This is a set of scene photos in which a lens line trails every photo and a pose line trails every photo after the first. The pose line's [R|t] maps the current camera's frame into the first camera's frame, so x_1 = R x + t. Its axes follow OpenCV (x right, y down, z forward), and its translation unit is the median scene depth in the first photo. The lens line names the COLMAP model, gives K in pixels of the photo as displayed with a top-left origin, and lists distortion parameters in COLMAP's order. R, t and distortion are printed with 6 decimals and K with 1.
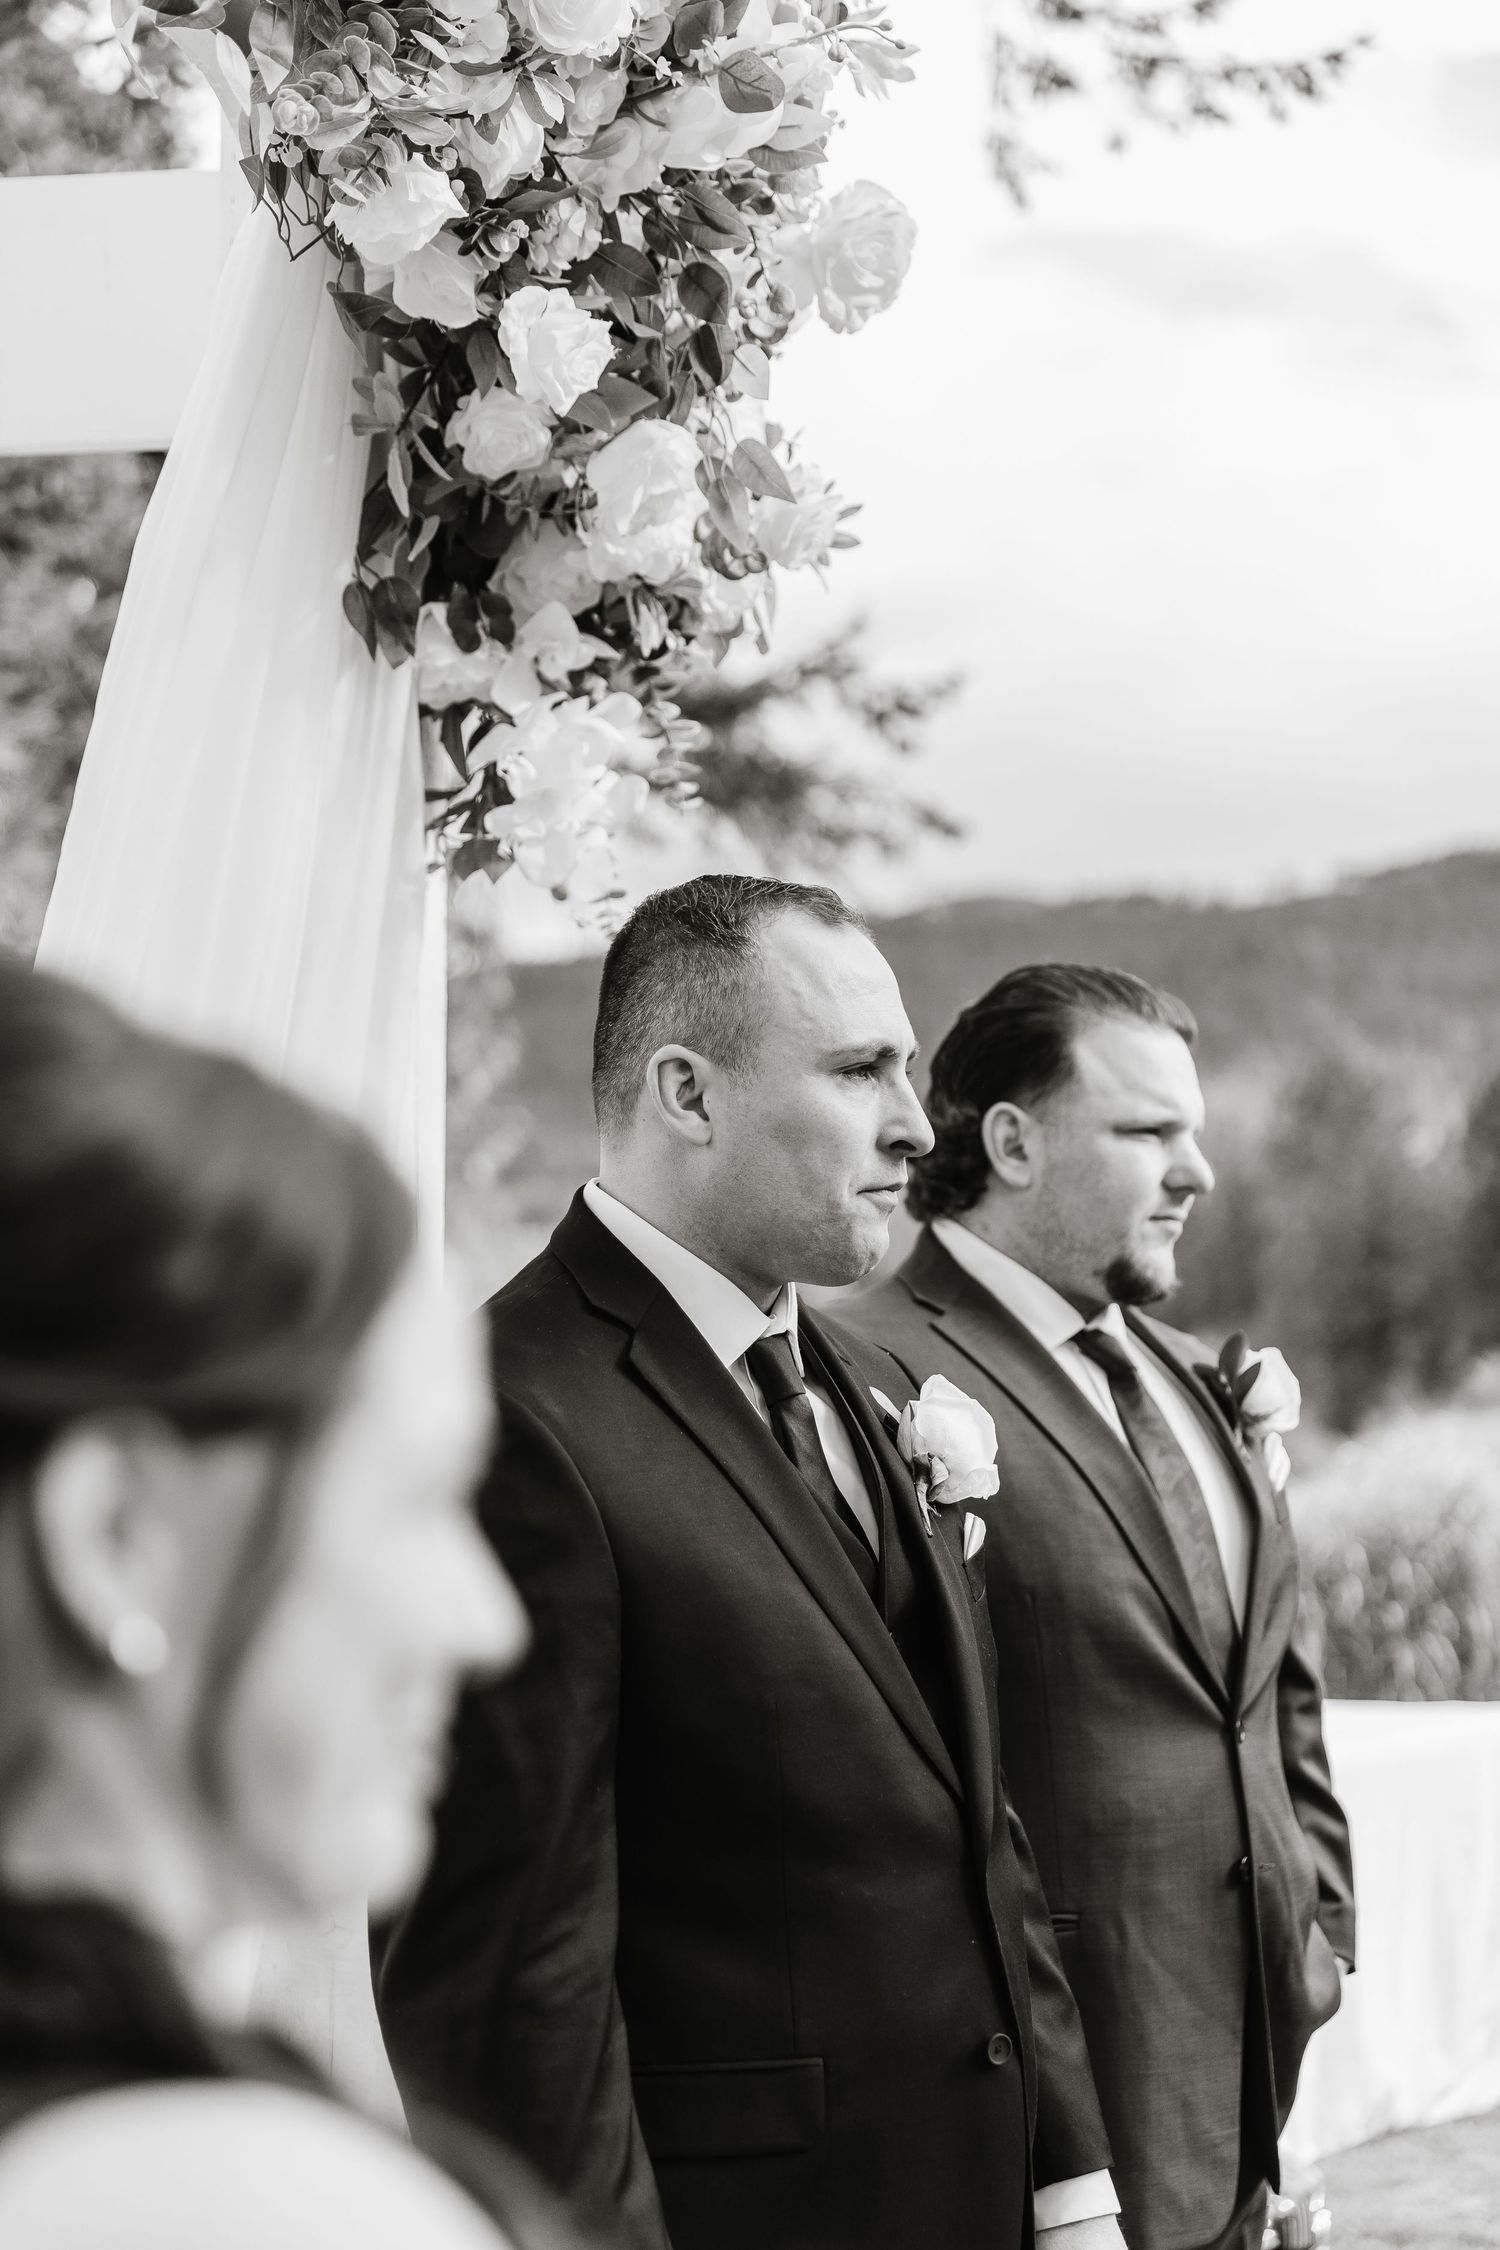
lens RADIAL K [[4244.4, 0, 750.0], [0, 4244.4, 1125.0], [0, 0, 1]] dist [0.118893, -0.394582]
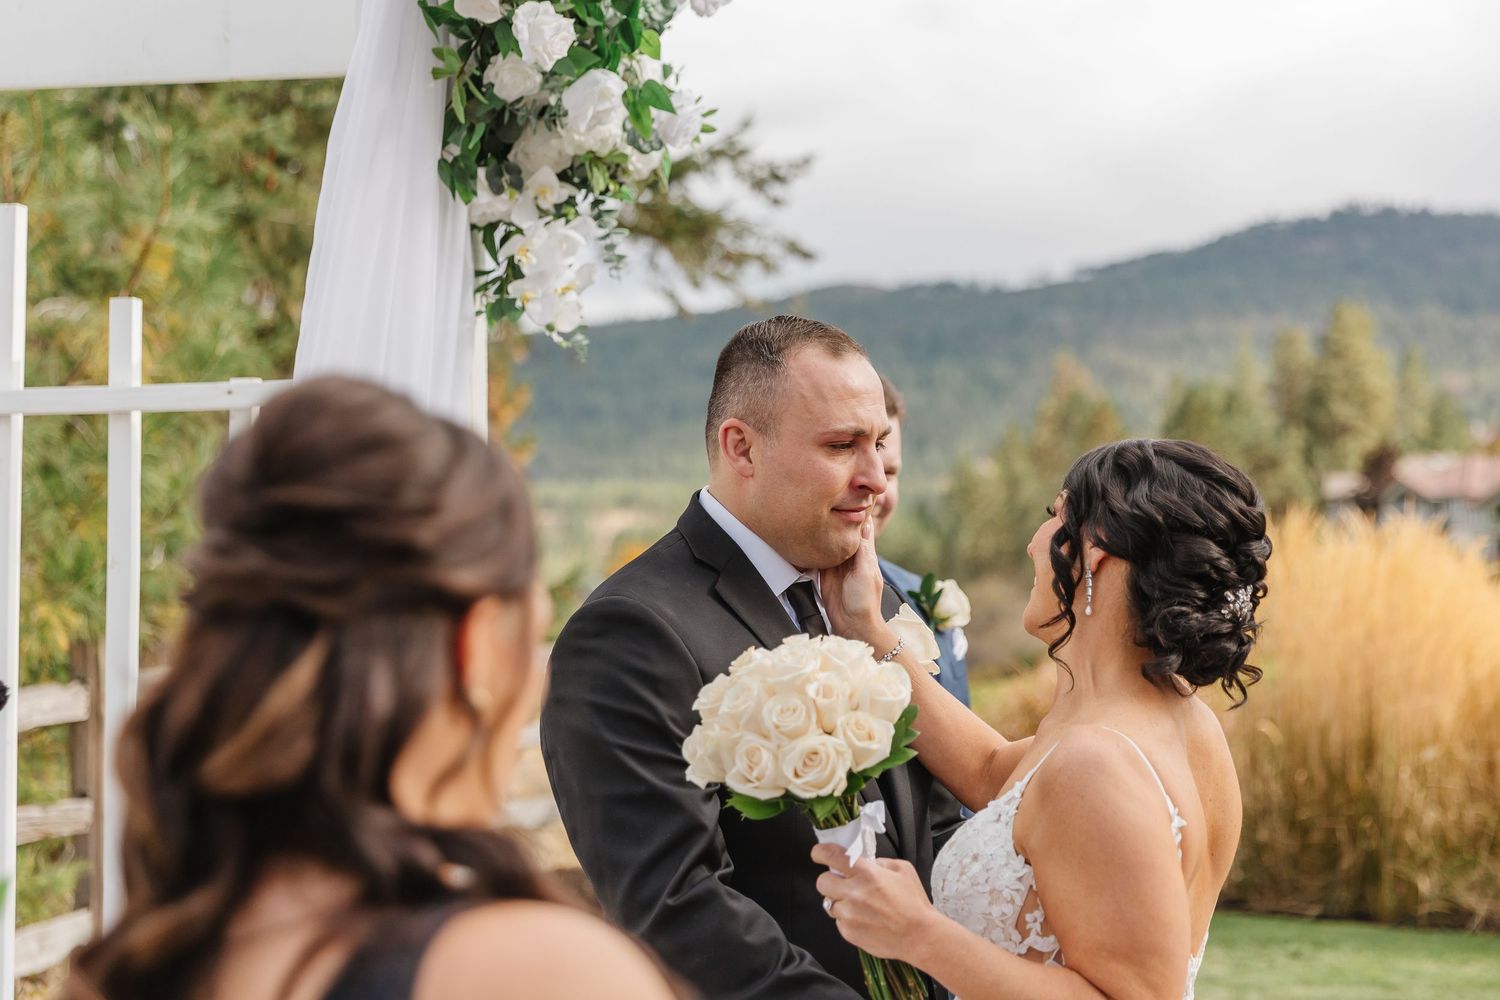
lens RADIAL K [[2851.5, 0, 750.0], [0, 2851.5, 500.0], [0, 0, 1]] dist [-0.001357, -0.054480]
pose [[0.999746, -0.010420, 0.019966, 0.014987], [0.009966, 0.999692, 0.022731, -0.008615], [-0.020197, -0.022527, 0.999542, -0.210277]]
